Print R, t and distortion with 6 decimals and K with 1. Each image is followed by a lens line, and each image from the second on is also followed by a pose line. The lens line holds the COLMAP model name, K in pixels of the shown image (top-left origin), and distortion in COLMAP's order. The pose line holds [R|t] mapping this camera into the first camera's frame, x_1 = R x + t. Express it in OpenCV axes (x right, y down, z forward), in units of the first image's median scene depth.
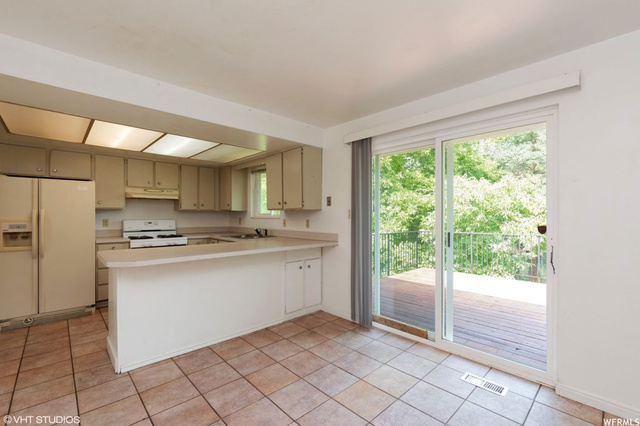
lens RADIAL K [[282.7, 0, 316.7], [0, 282.7, 216.9], [0, 0, 1]] dist [0.002020, 0.001084]
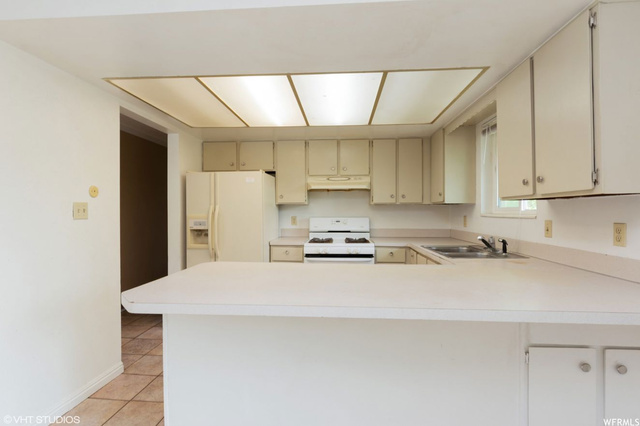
lens RADIAL K [[313.0, 0, 320.0], [0, 313.0, 213.0], [0, 0, 1]] dist [-0.000488, -0.000367]
pose [[0.682852, 0.001778, -0.730555, -0.001143], [-0.002080, 0.999998, 0.000489, -0.002161], [0.730554, 0.001185, 0.682854, 0.417141]]
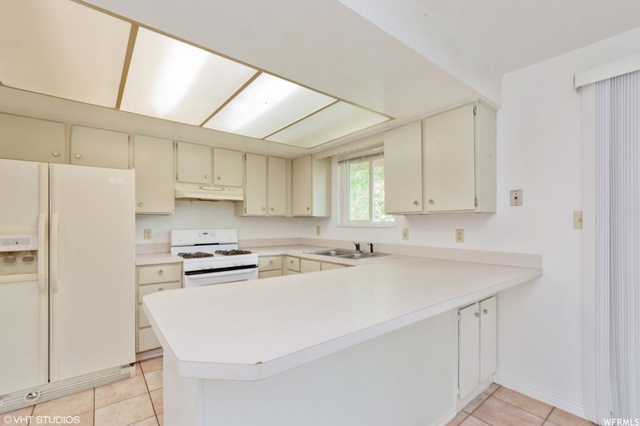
lens RADIAL K [[284.4, 0, 317.4], [0, 284.4, 223.6], [0, 0, 1]] dist [0.001819, 0.000299]
pose [[0.996551, -0.002007, -0.082954, -0.265799], [0.001673, 0.999990, -0.004107, -0.000542], [0.082962, 0.003954, 0.996545, 0.327286]]
